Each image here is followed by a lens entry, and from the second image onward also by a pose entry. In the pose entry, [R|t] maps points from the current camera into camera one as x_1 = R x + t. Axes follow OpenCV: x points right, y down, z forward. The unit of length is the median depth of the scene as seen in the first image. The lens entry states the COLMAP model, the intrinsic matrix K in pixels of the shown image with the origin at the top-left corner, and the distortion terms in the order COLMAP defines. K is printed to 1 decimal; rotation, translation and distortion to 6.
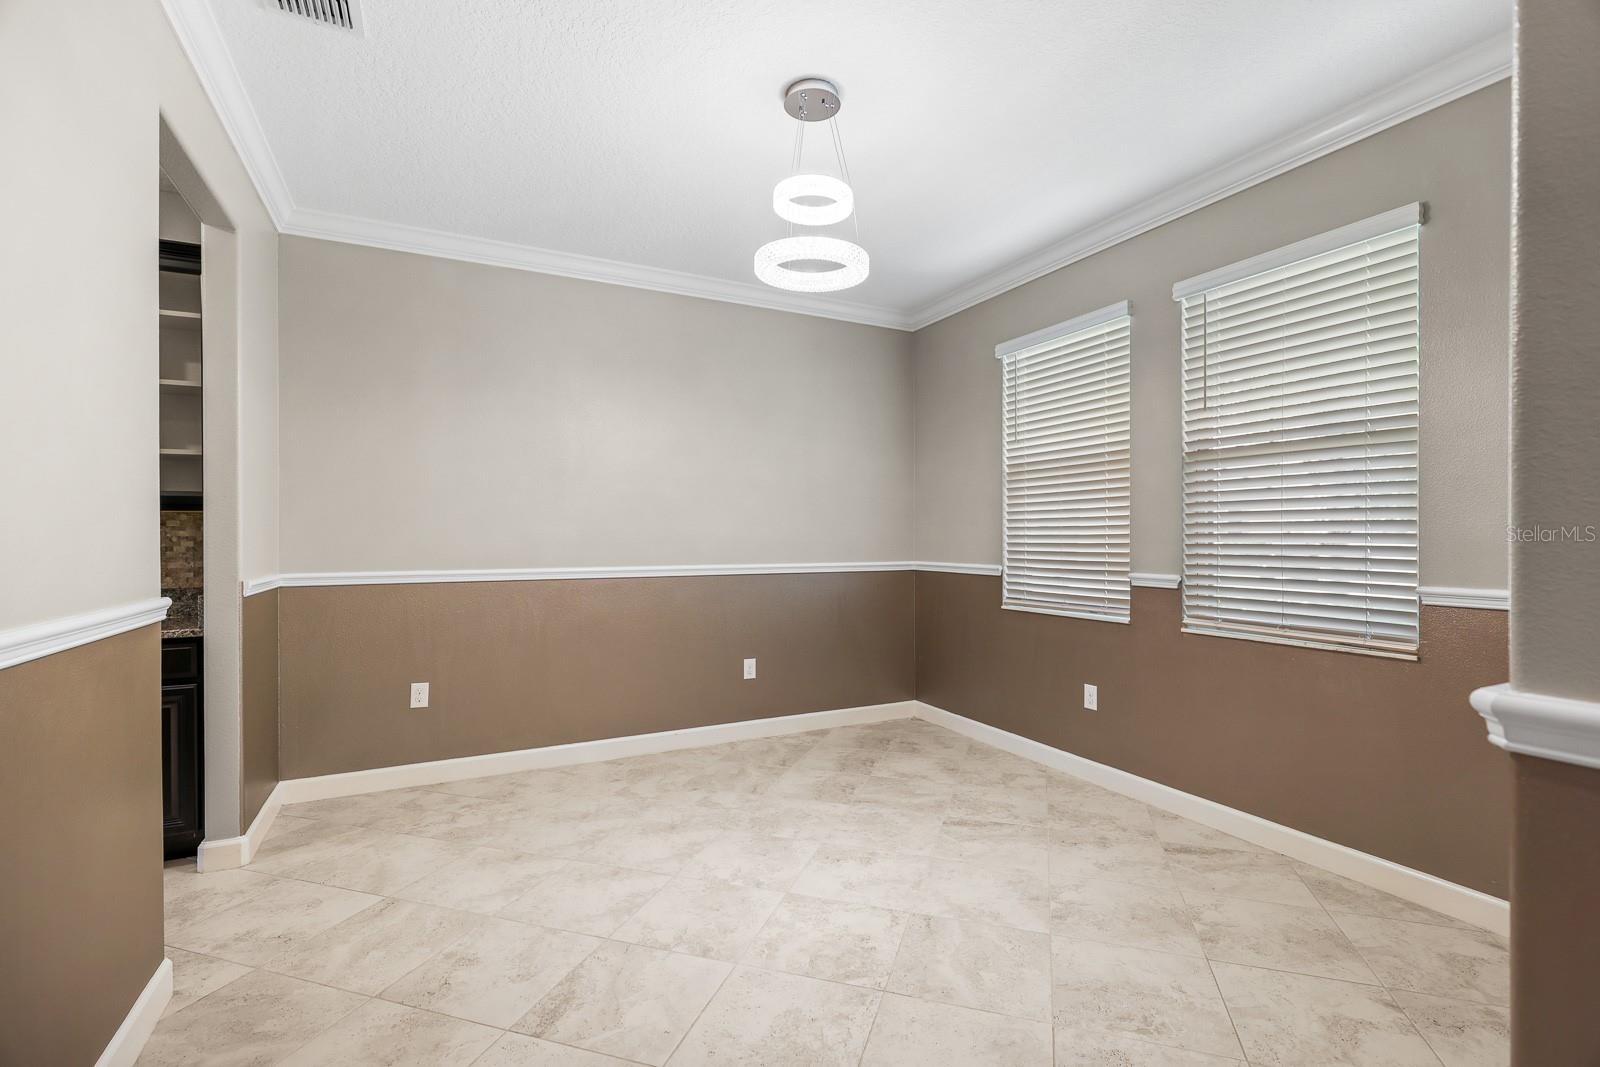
lens RADIAL K [[732.4, 0, 812.5], [0, 732.4, 538.2], [0, 0, 1]] dist [0.008059, -0.001137]
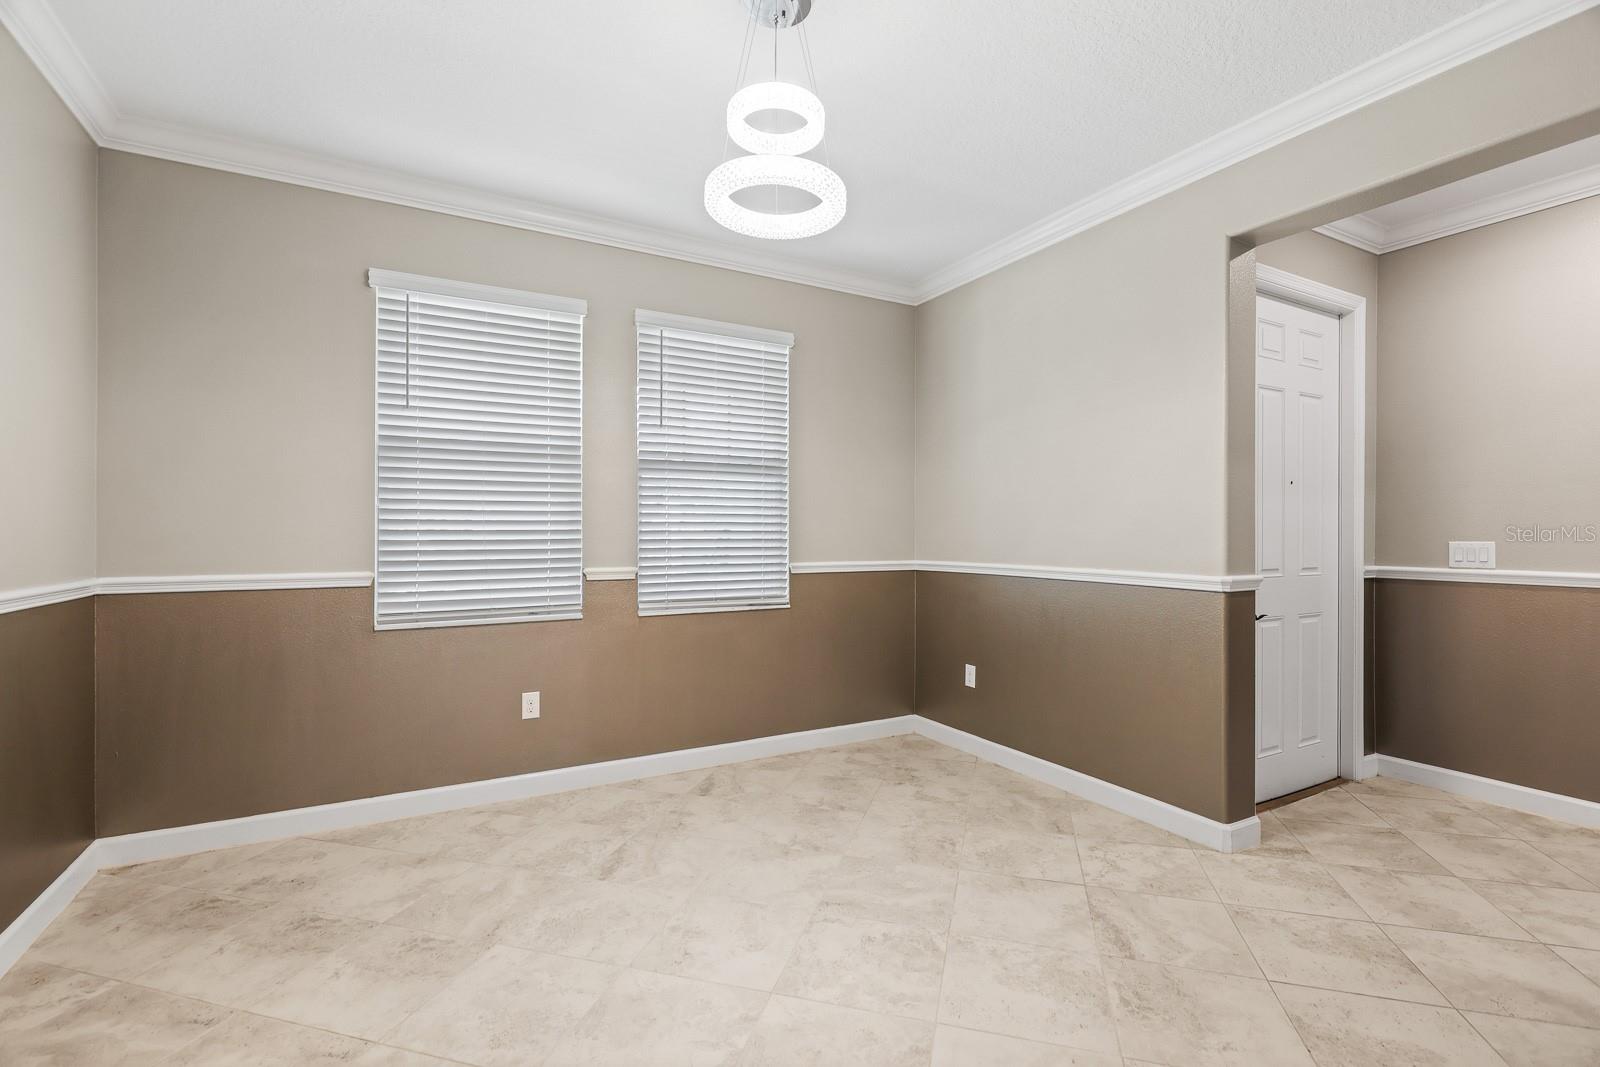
lens RADIAL K [[732.4, 0, 812.8], [0, 732.4, 531.3], [0, 0, 1]] dist [0.008059, -0.001137]
pose [[-0.043478, -0.000048, 0.999054, -0.635634], [-0.003360, 0.999994, -0.000098, -0.005233], [-0.999049, -0.003361, -0.043478, 0.772556]]
